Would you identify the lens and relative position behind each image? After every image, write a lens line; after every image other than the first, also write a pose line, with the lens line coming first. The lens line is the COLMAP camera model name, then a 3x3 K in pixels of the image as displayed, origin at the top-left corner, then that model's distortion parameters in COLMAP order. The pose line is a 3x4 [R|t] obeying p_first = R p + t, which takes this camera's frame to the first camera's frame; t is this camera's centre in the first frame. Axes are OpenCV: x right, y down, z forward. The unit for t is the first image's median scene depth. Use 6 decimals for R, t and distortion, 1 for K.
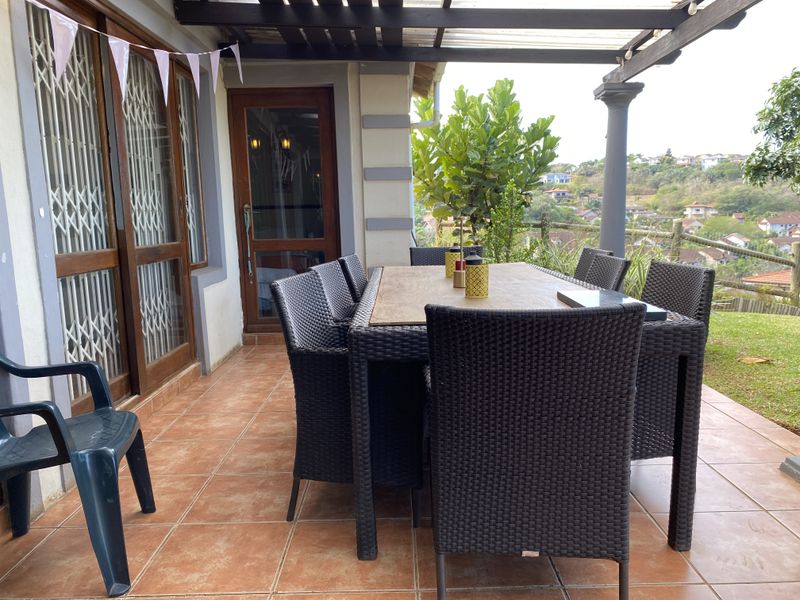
lens RADIAL K [[604.3, 0, 401.9], [0, 604.3, 303.4], [0, 0, 1]] dist [0.046447, -0.062061]
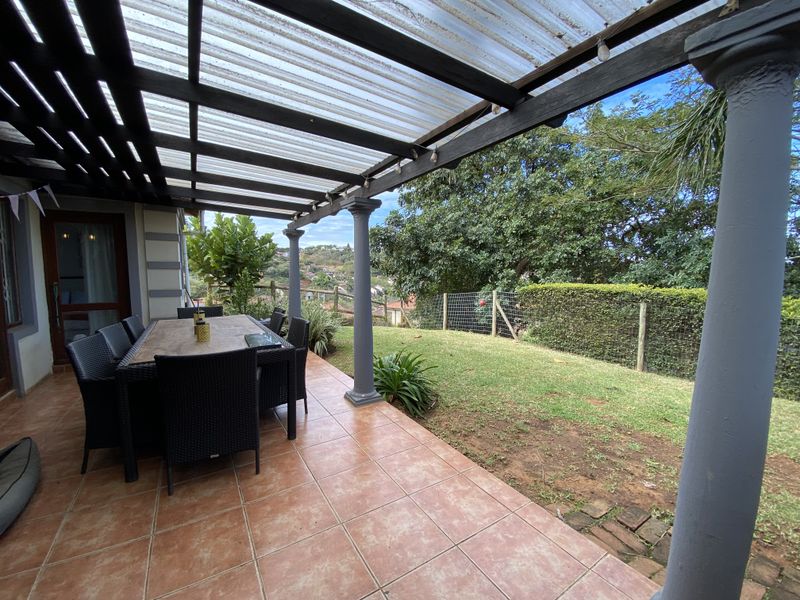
lens RADIAL K [[321.5, 0, 407.4], [0, 321.5, 301.1], [0, 0, 1]] dist [-0.030639, -0.002284]
pose [[0.831766, -0.018977, 0.554801, 0.069156], [0.053149, 0.997547, -0.045561, -0.037532], [-0.552576, 0.067383, 0.830734, -0.186569]]
